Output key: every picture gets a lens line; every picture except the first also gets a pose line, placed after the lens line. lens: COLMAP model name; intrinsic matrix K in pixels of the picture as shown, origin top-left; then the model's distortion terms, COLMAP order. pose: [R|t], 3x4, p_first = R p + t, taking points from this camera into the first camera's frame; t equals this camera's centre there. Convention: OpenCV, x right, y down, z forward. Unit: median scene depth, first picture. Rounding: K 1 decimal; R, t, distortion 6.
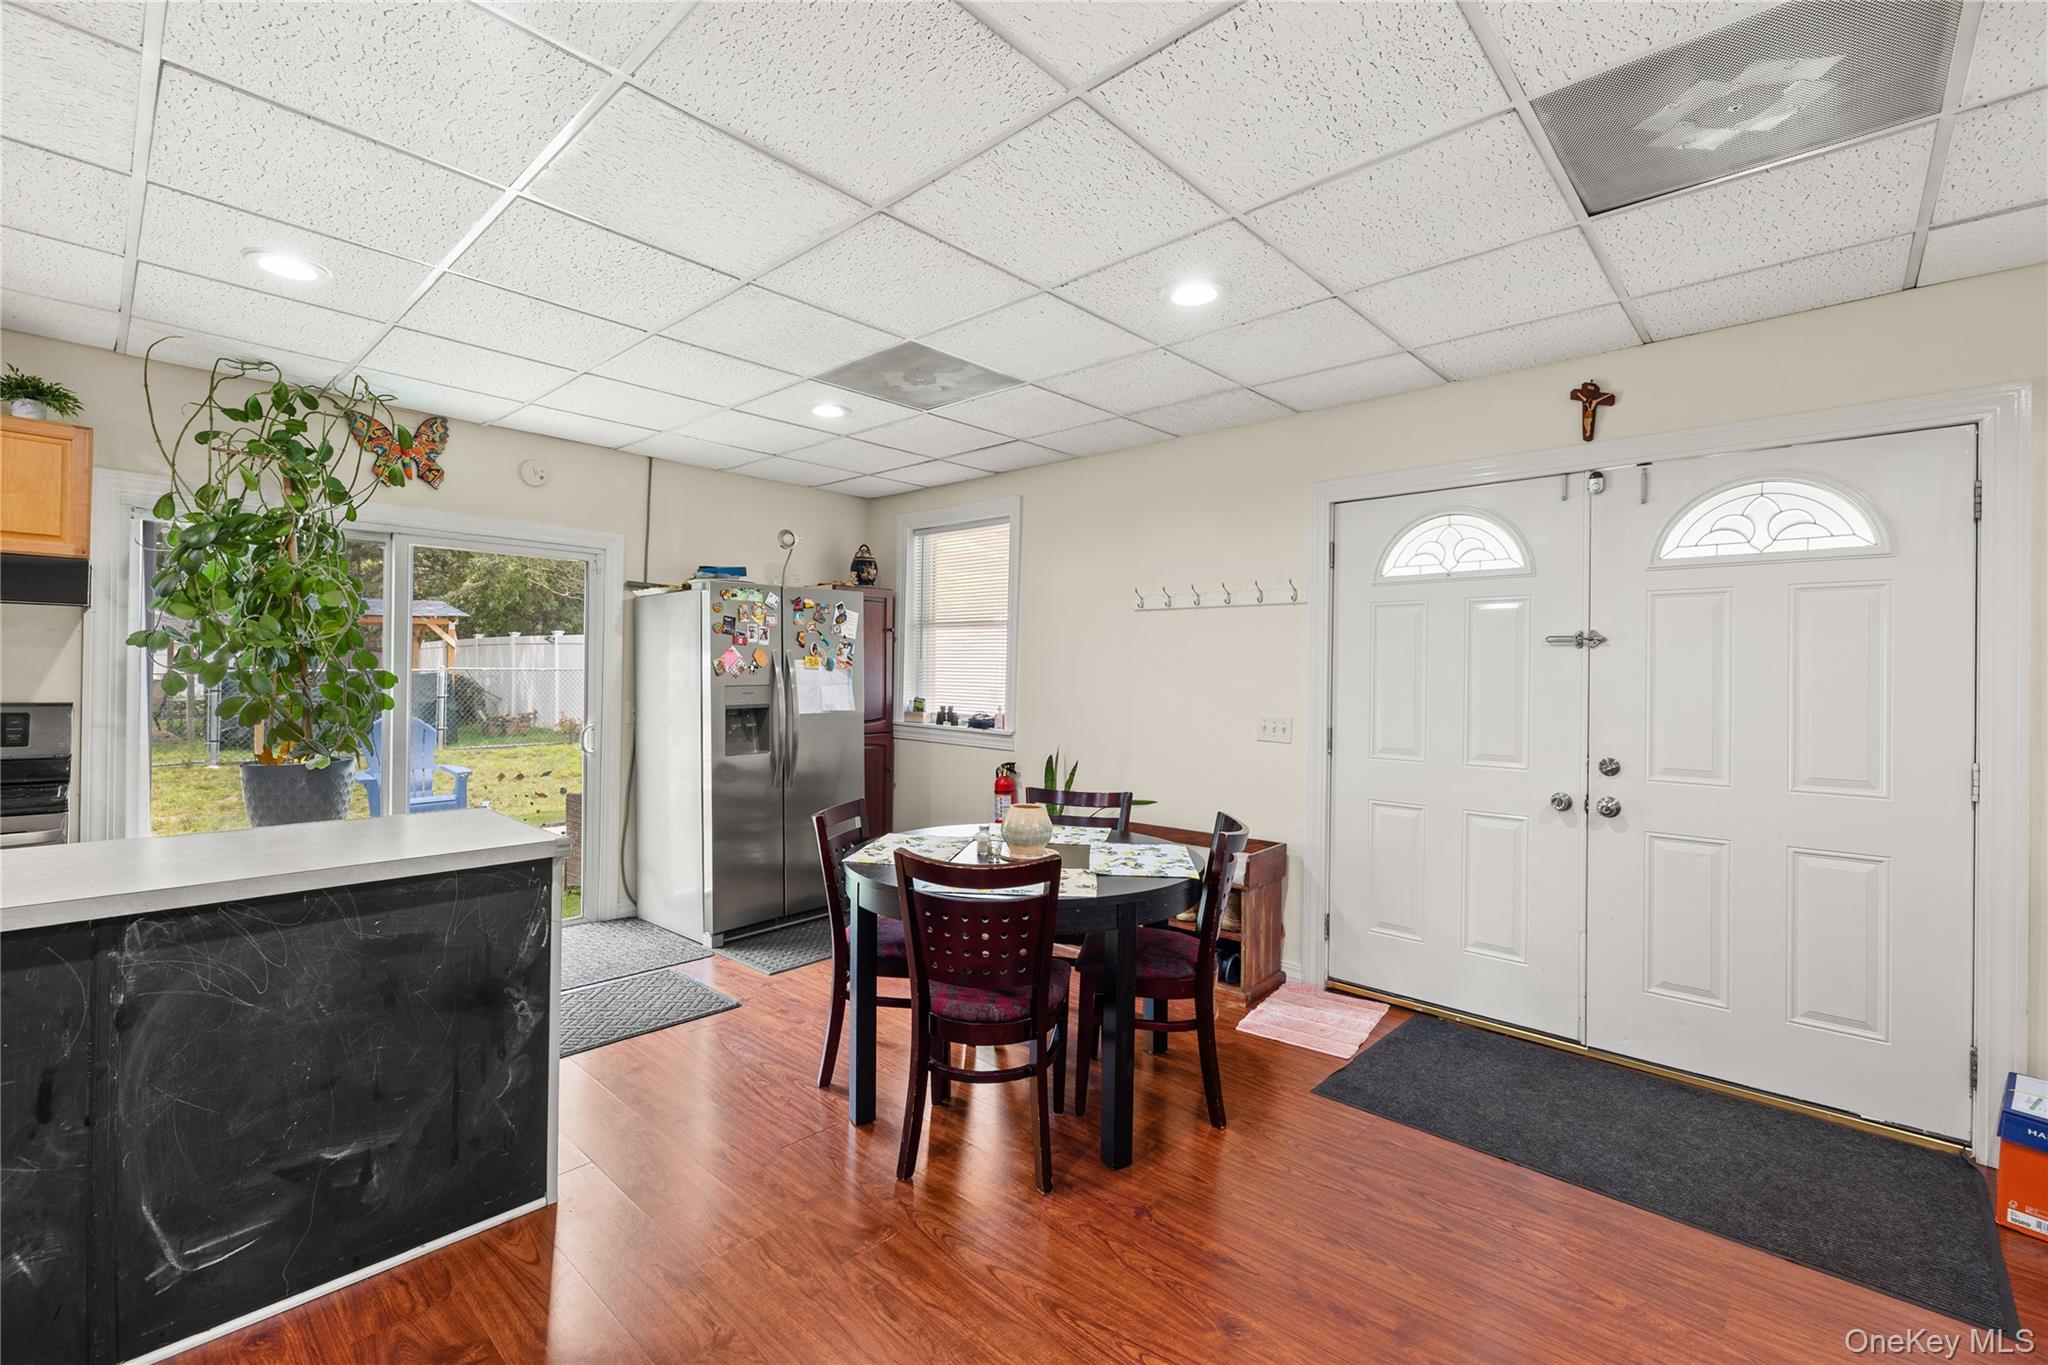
lens RADIAL K [[871.5, 0, 1017.7], [0, 871.5, 666.7], [0, 0, 1]] dist [0.002928, 0.000161]
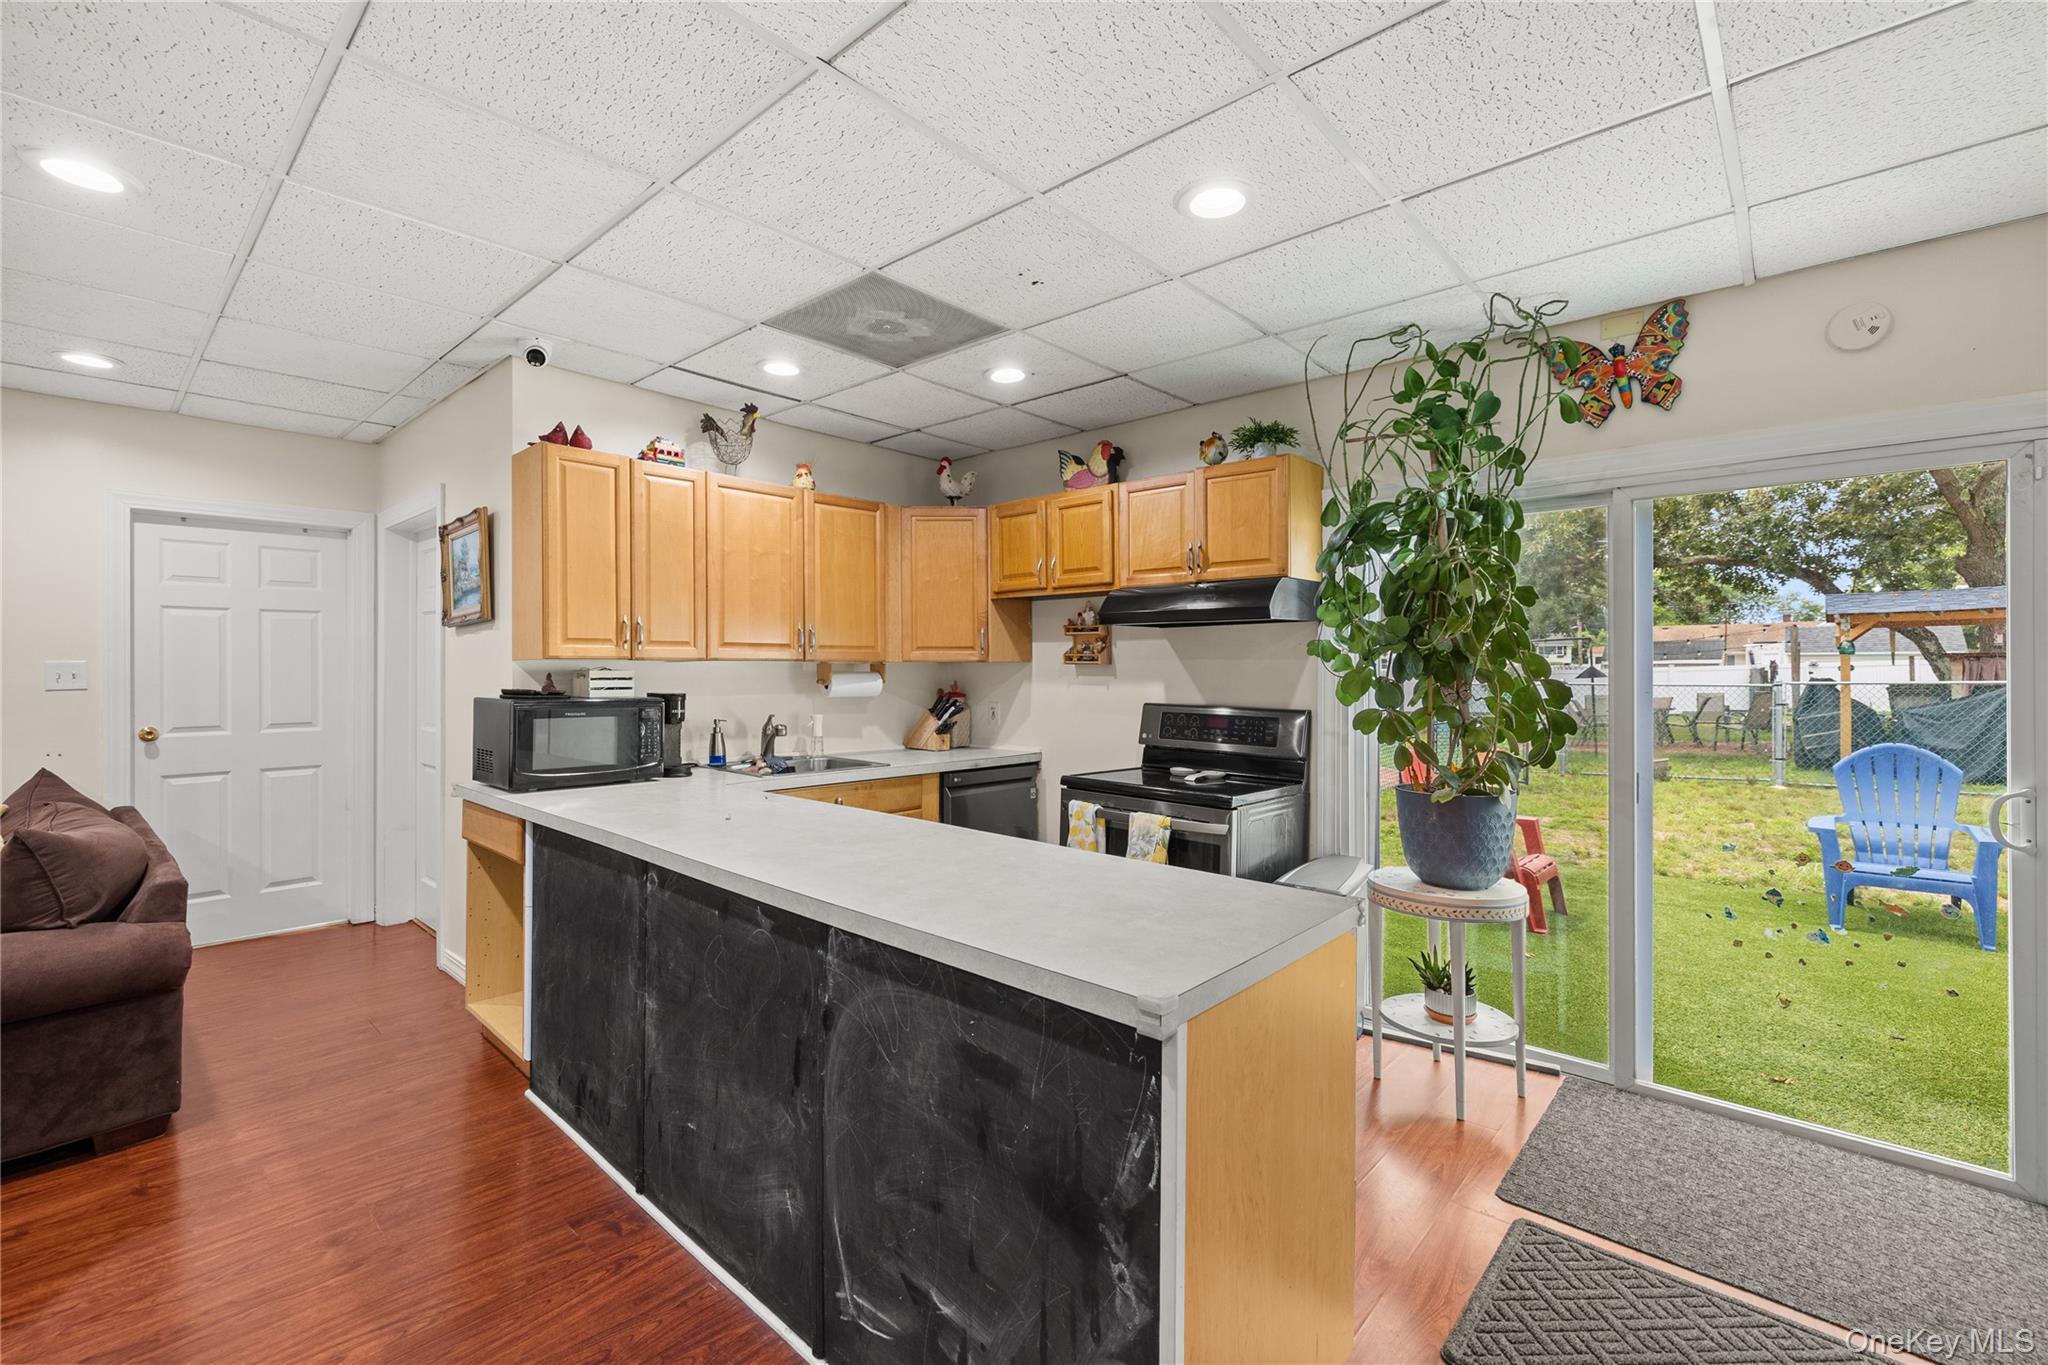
lens RADIAL K [[871.5, 0, 1017.7], [0, 871.5, 666.7], [0, 0, 1]] dist [0.002928, 0.000161]
pose [[0.006450, -0.016486, -0.999843, -0.000116], [0.002384, 0.999861, -0.016471, 0.007273], [0.999976, -0.002278, 0.006489, 0.915169]]
